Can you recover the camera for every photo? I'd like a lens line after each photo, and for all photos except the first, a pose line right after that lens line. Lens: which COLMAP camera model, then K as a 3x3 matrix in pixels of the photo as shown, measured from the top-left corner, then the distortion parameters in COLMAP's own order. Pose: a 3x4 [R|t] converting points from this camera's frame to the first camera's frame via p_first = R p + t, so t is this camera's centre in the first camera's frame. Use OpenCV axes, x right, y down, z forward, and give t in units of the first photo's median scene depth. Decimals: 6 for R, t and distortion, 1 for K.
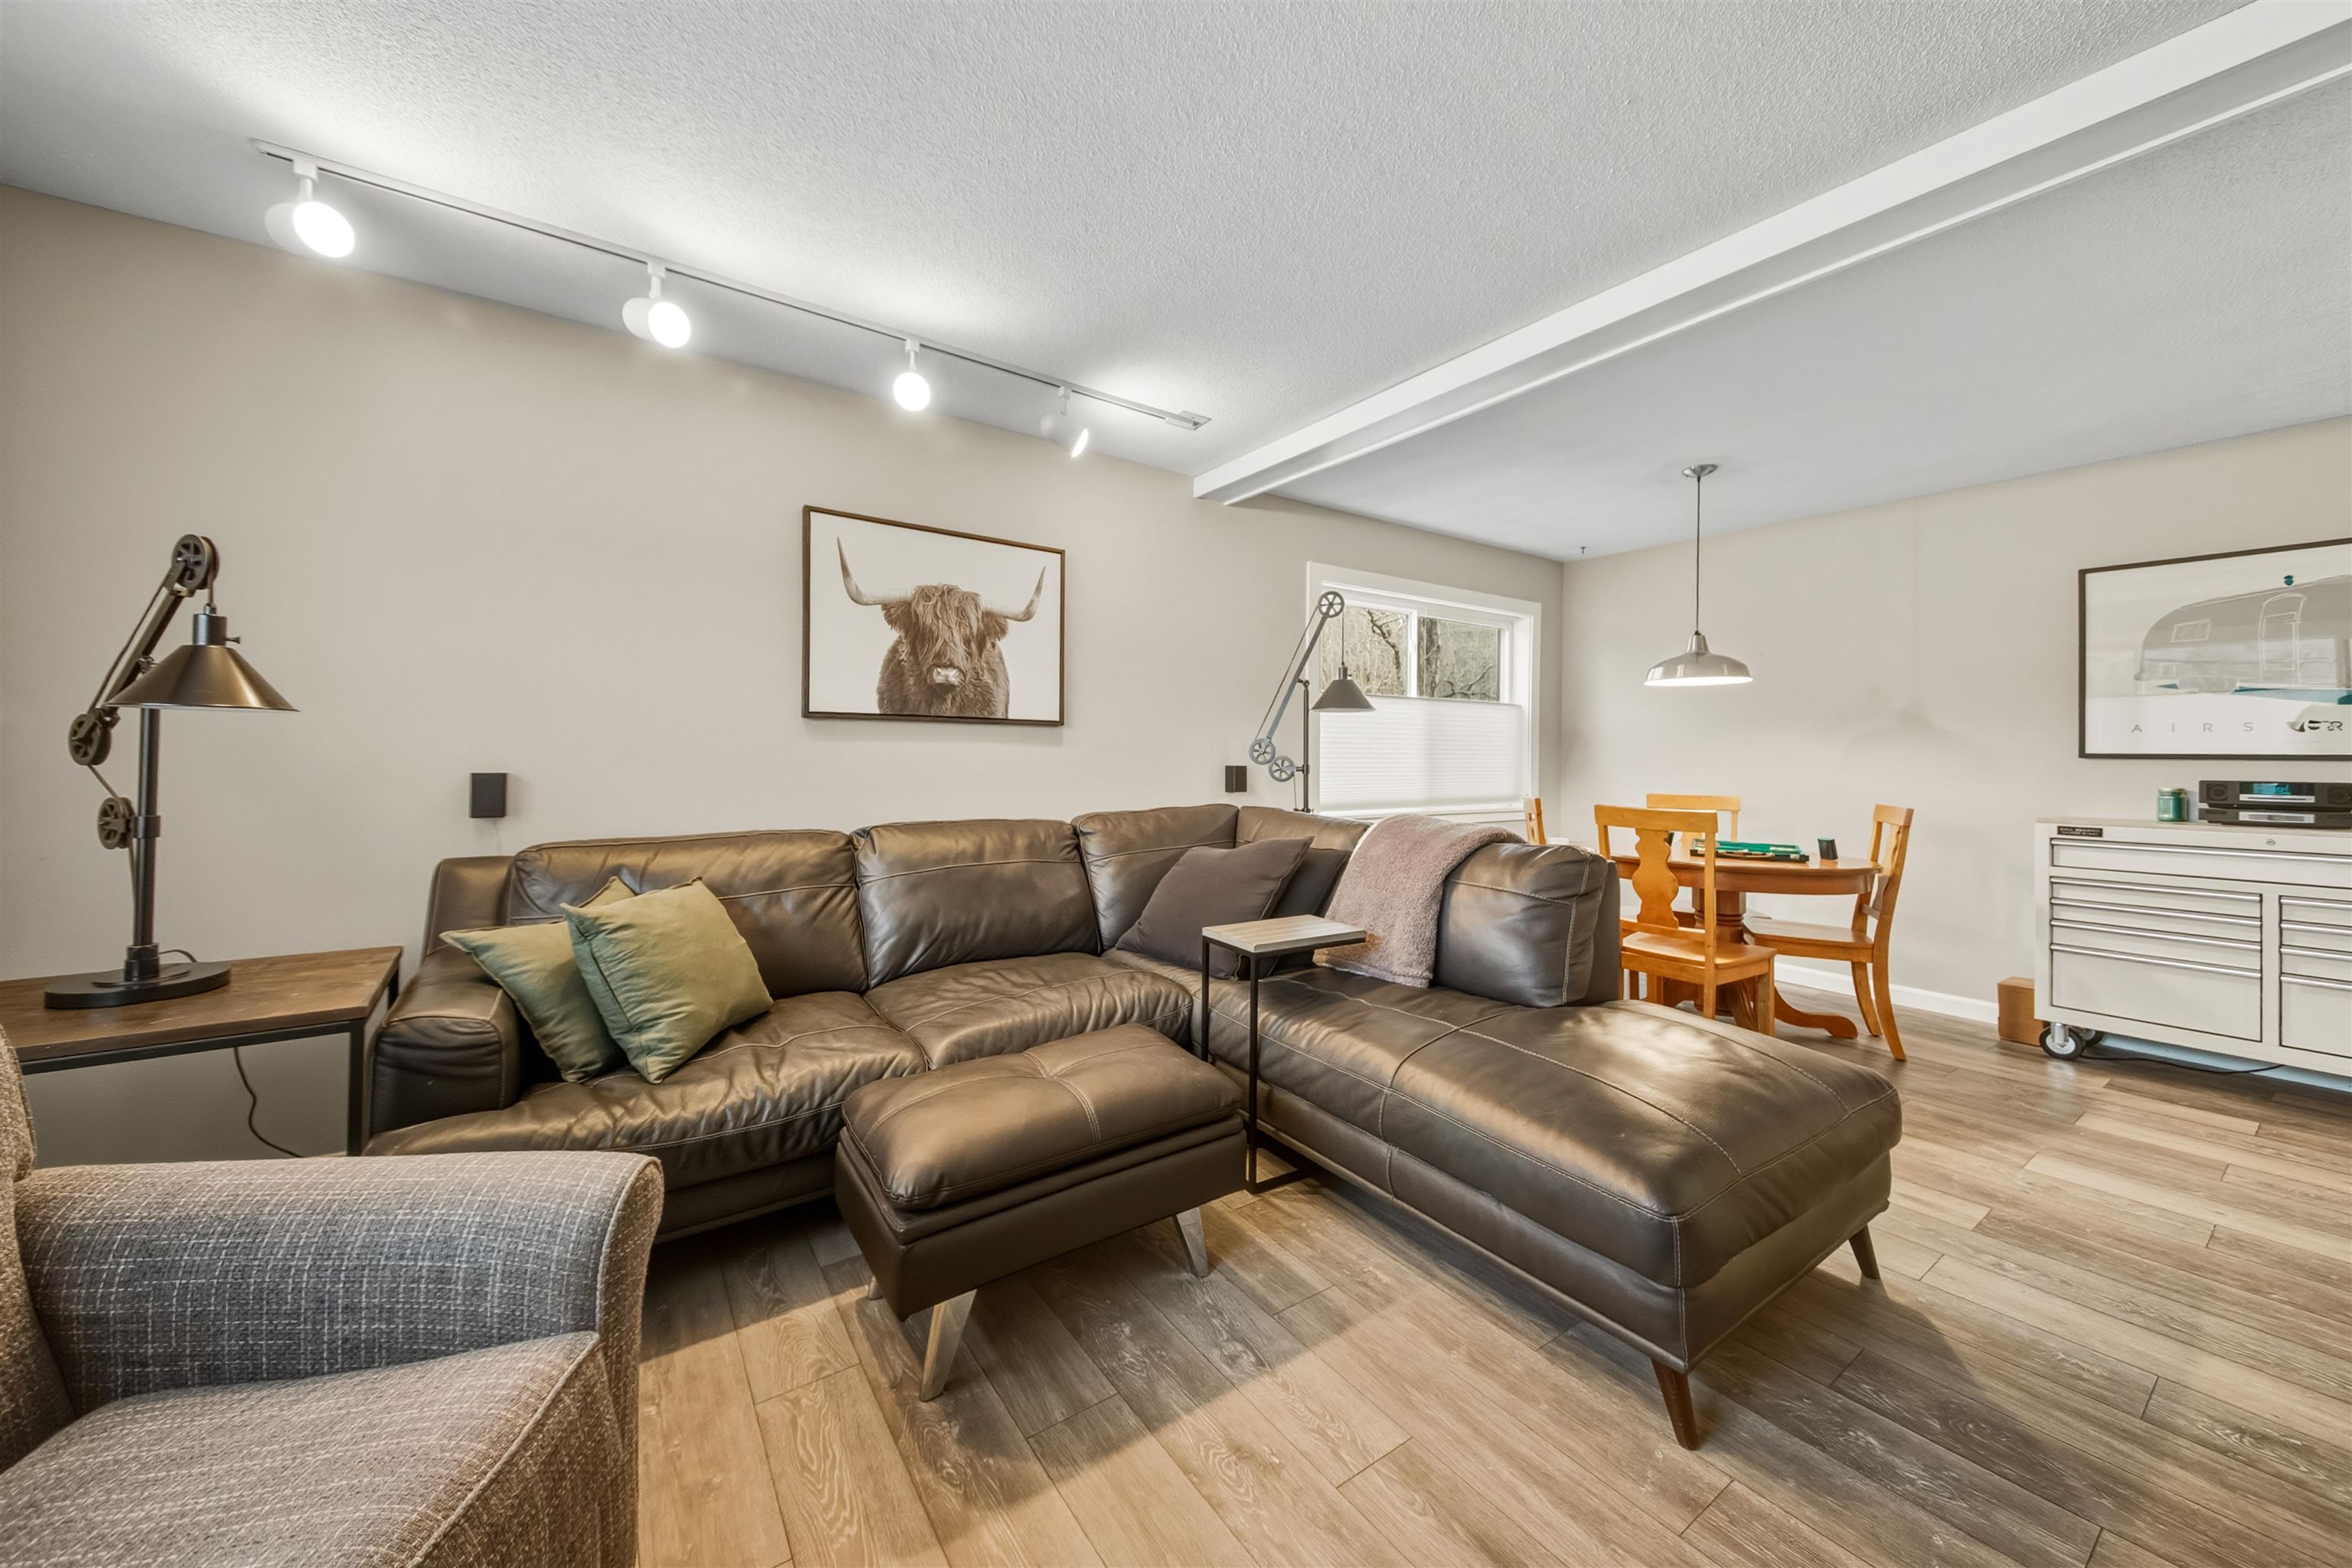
lens RADIAL K [[852.0, 0, 1173.8], [0, 852.0, 756.7], [0, 0, 1]] dist [0.020852, -0.011060]
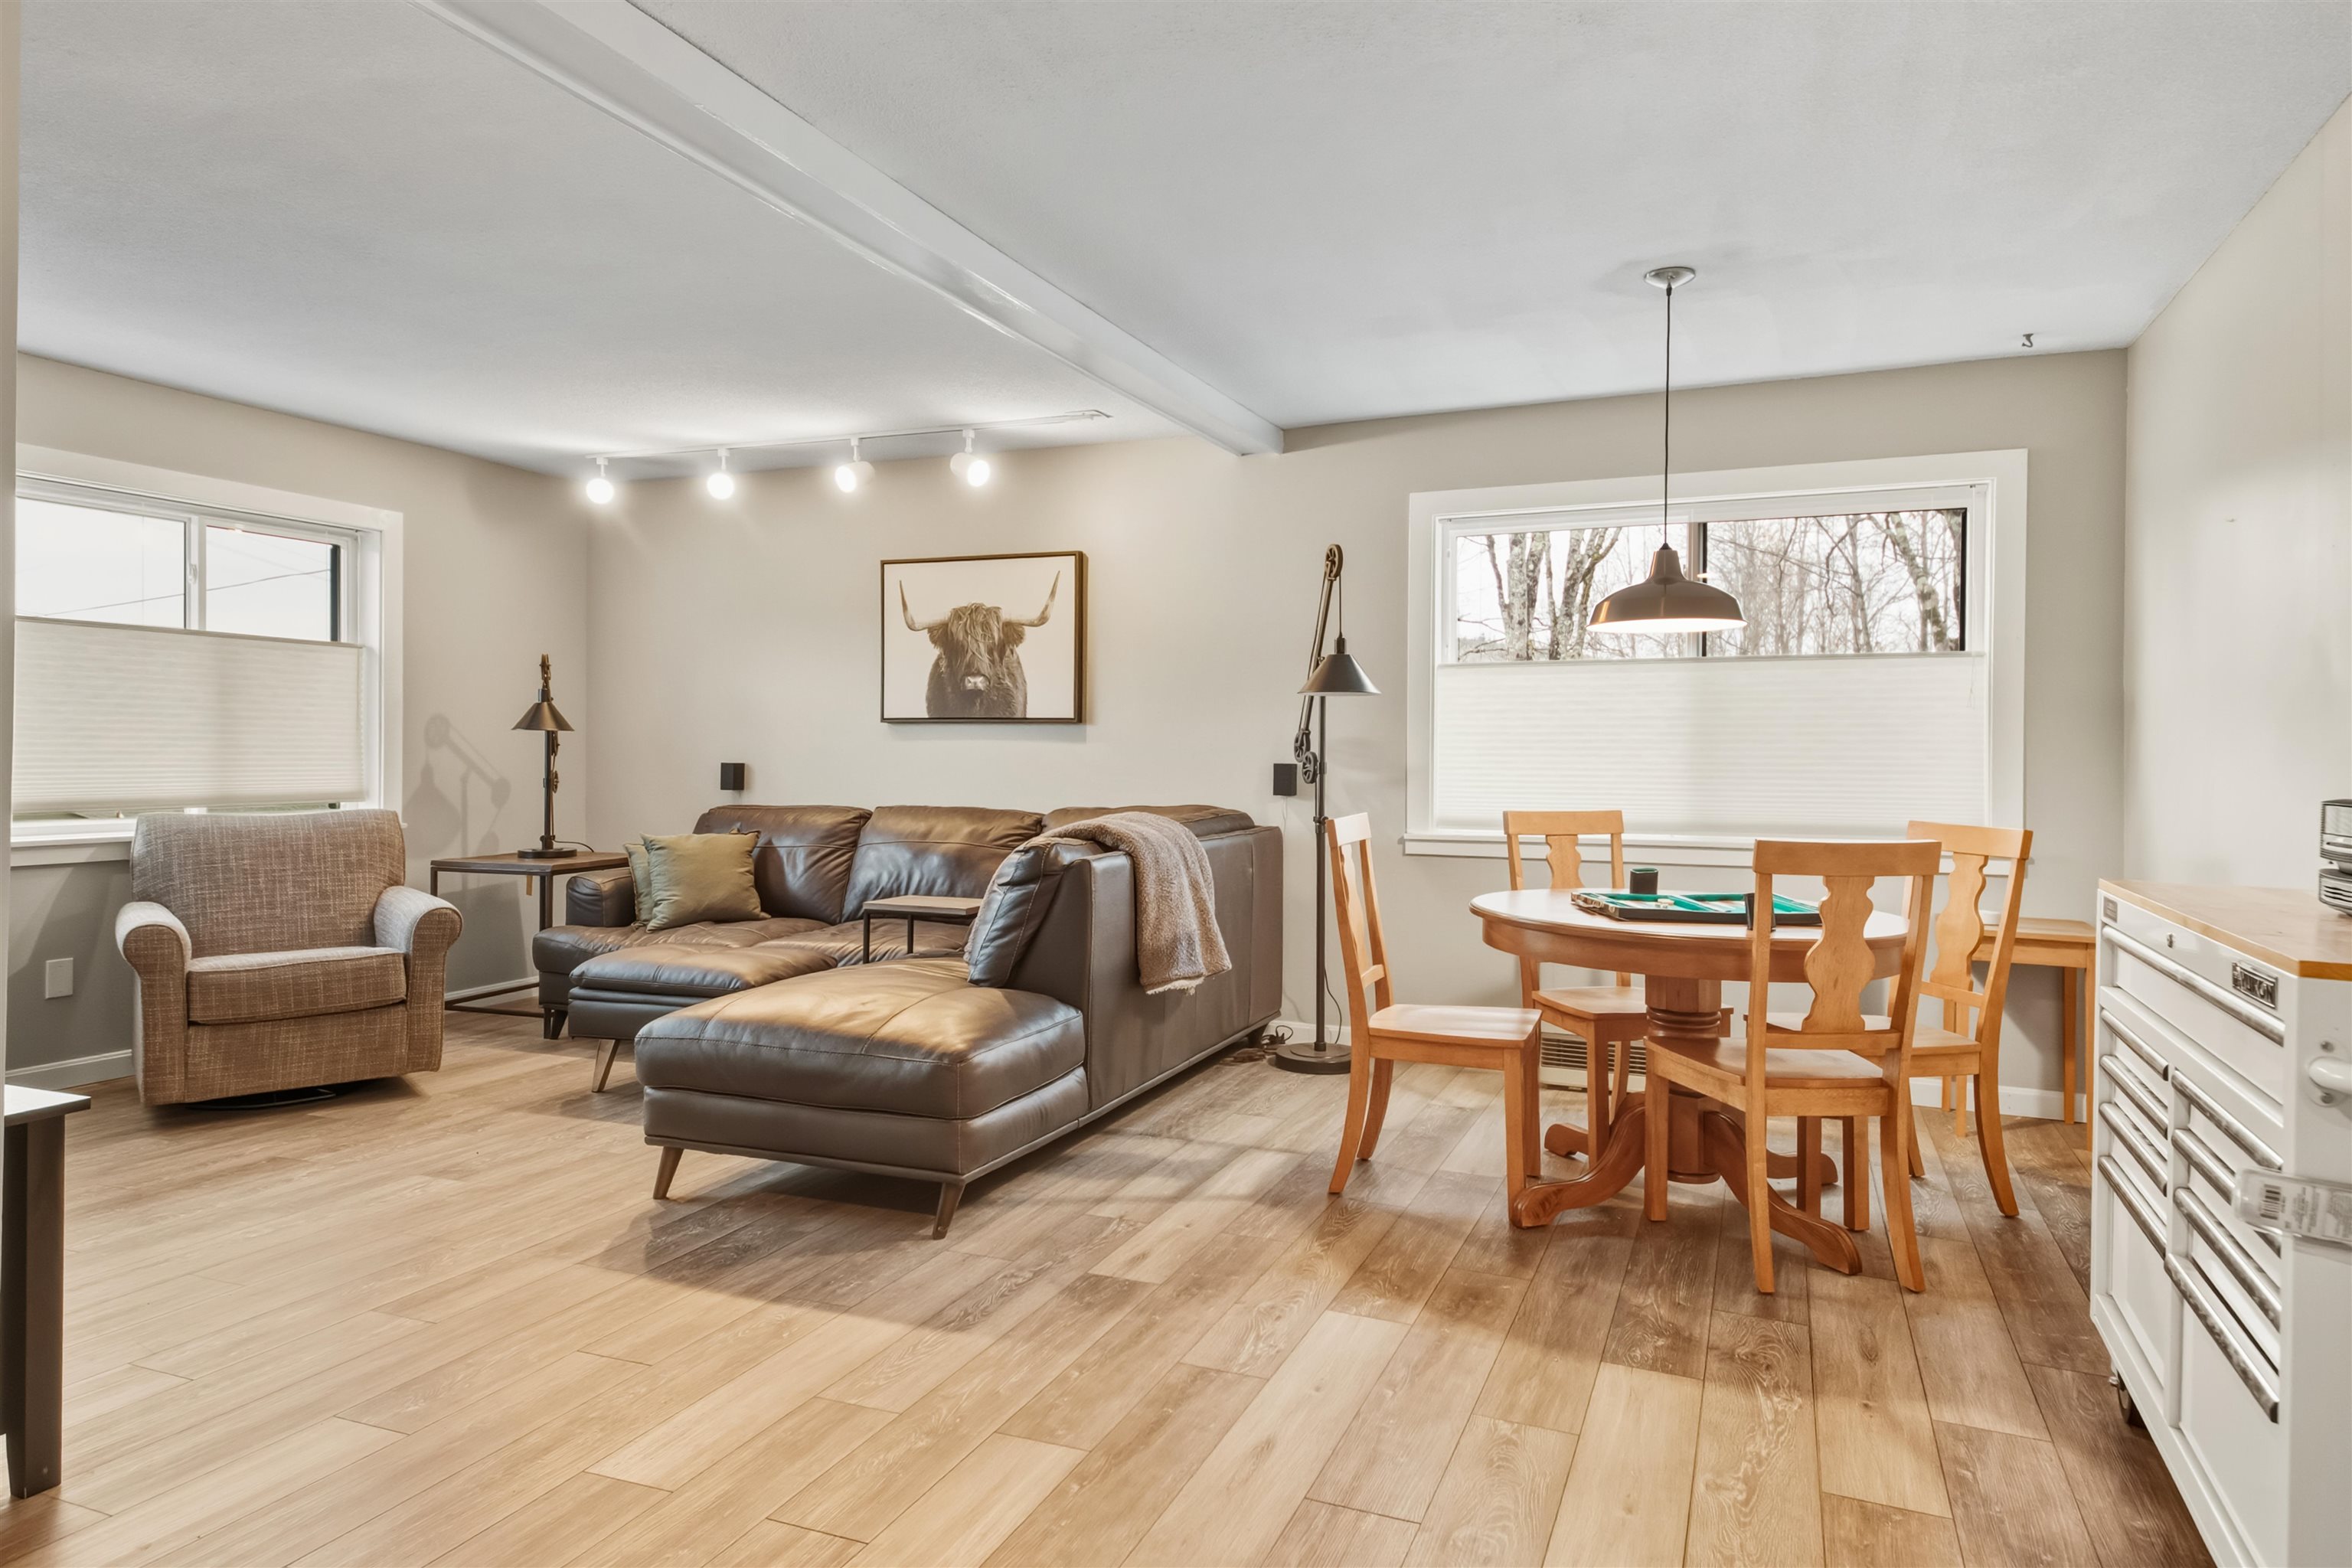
lens RADIAL K [[1423.2, 0, 1176.0], [0, 1423.2, 784.0], [0, 0, 1]] dist [0.005358, 0.000959]
pose [[0.535954, 0.013237, -0.844143, 1.477645], [-0.004022, 0.999906, 0.013126, 0.015813], [0.844237, -0.003640, 0.535957, 0.193161]]
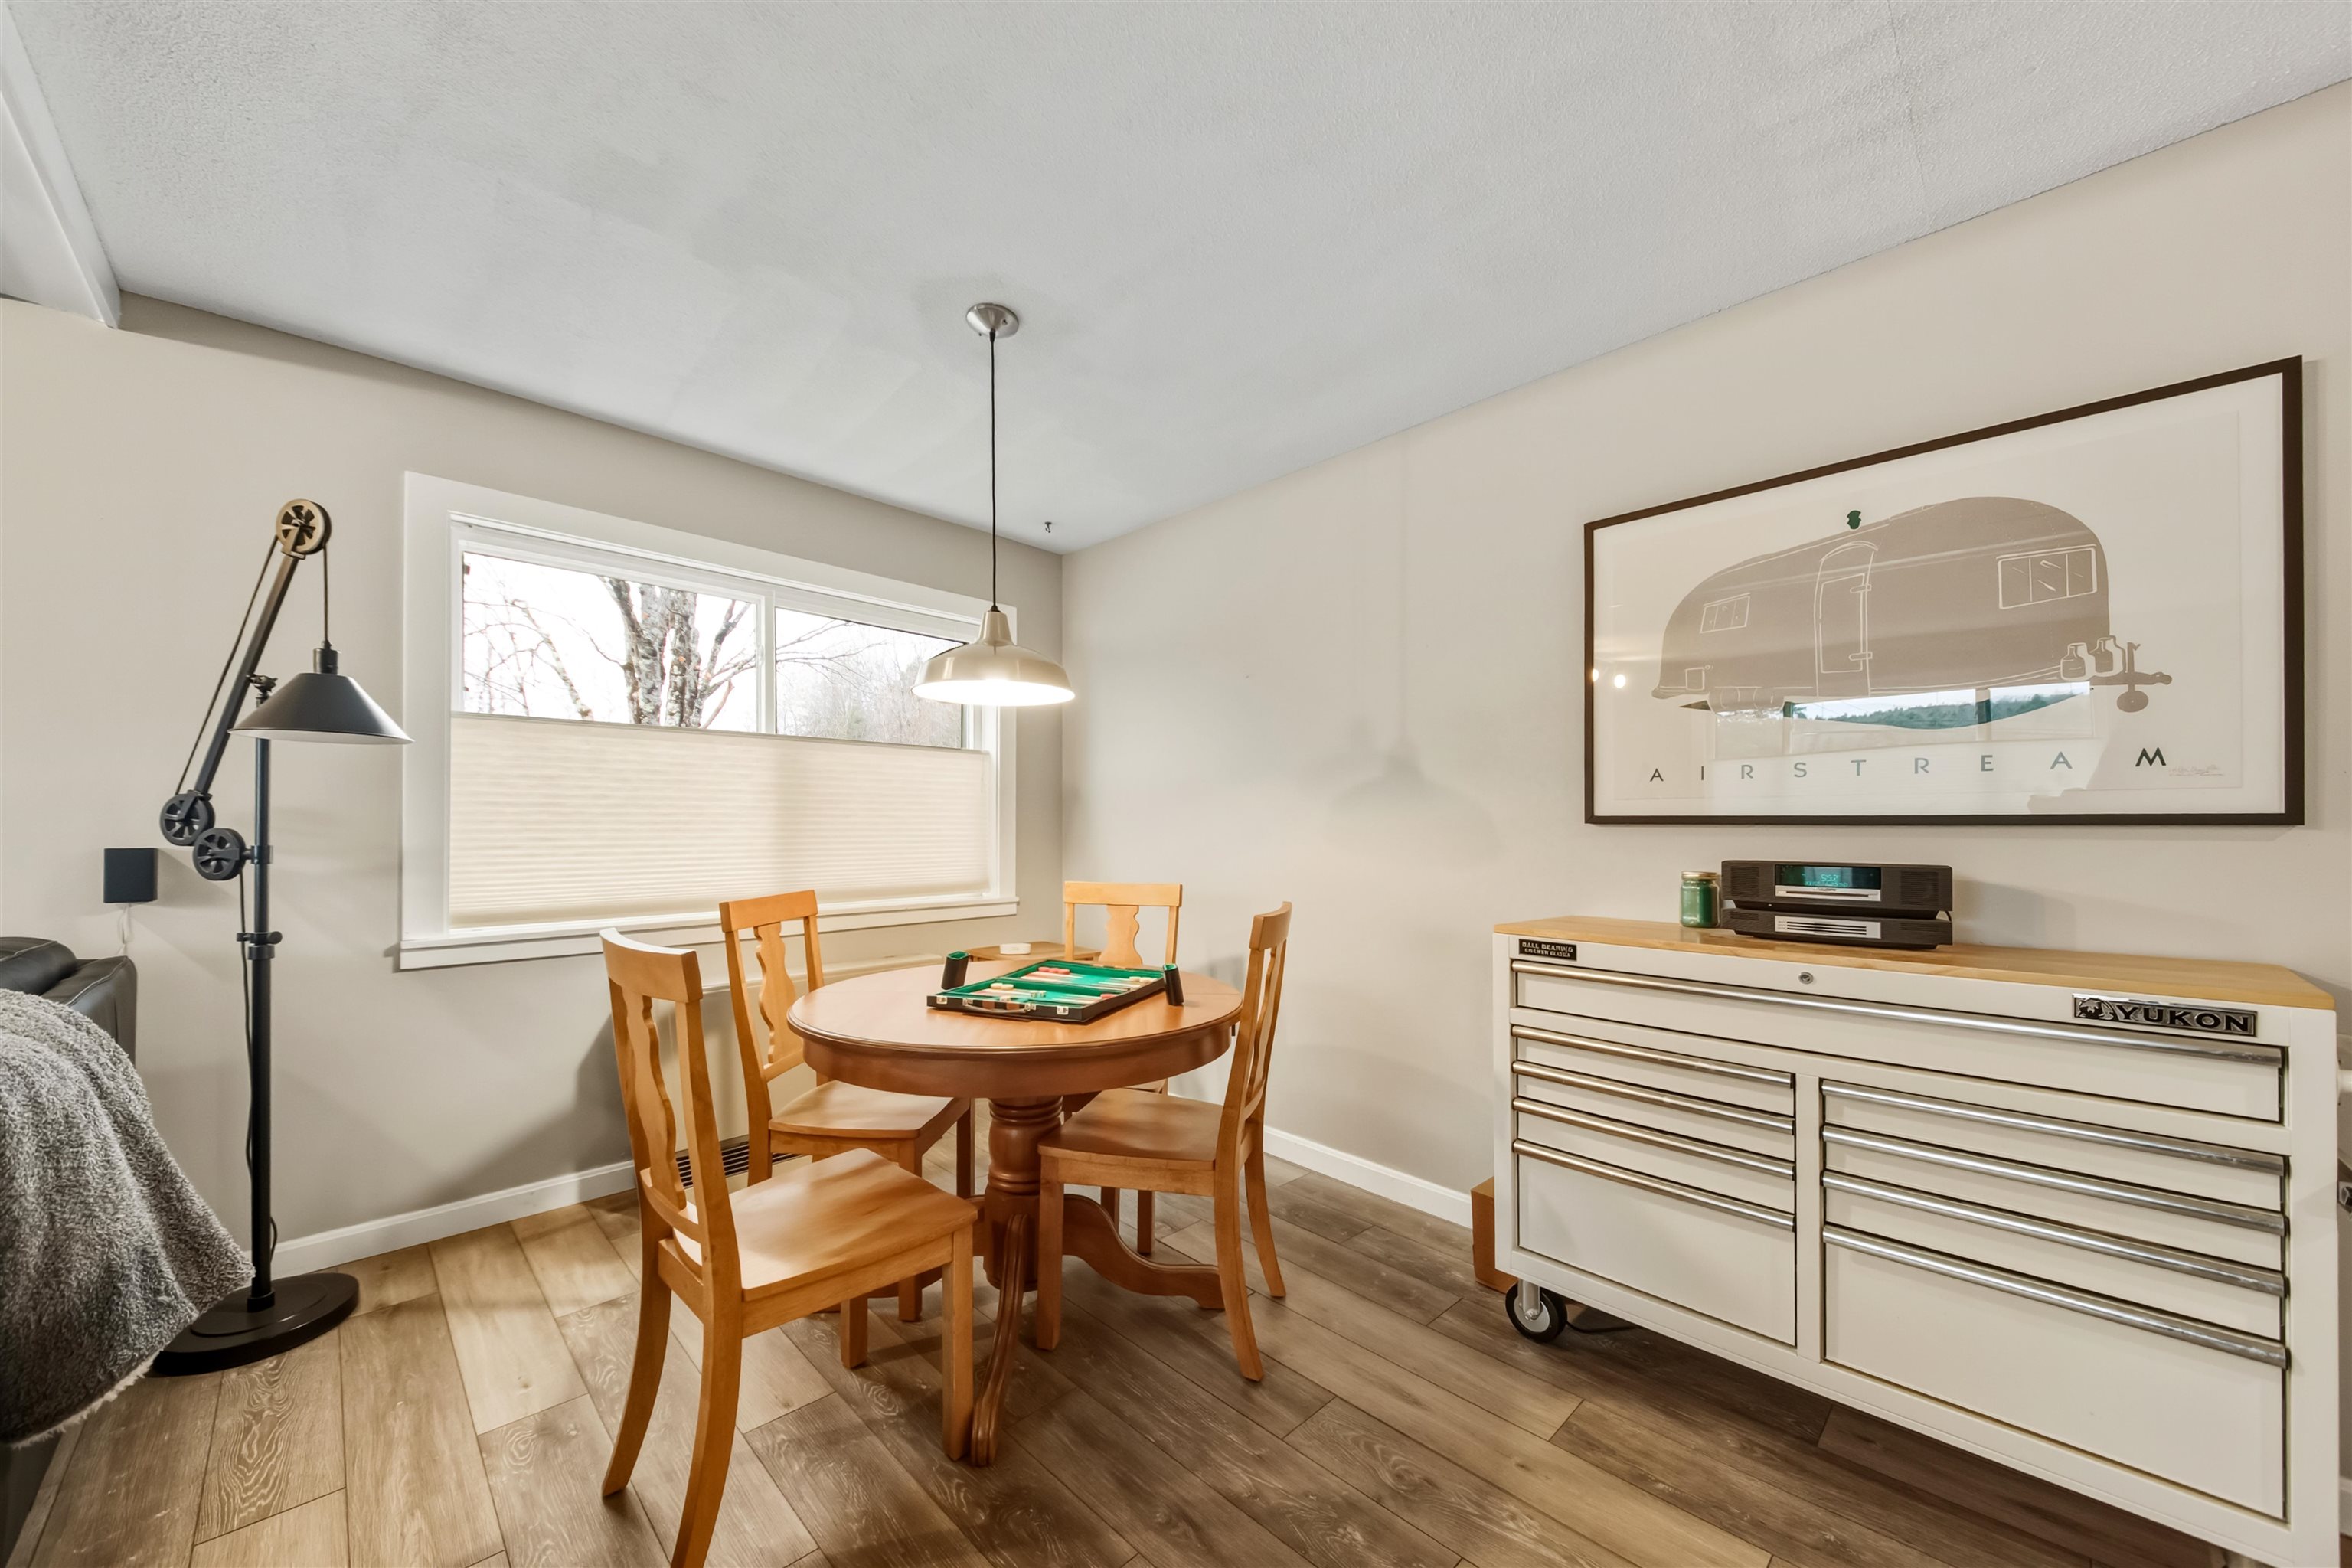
lens RADIAL K [[866.3, 0, 1178.0], [0, 866.3, 817.3], [0, 0, 1]] dist [0.012114, -0.004373]
pose [[0.985113, -0.003529, 0.171870, 0.731539], [0.005178, 0.999945, -0.009151, 0.001437], [-0.171828, 0.009904, 0.985077, 0.481605]]
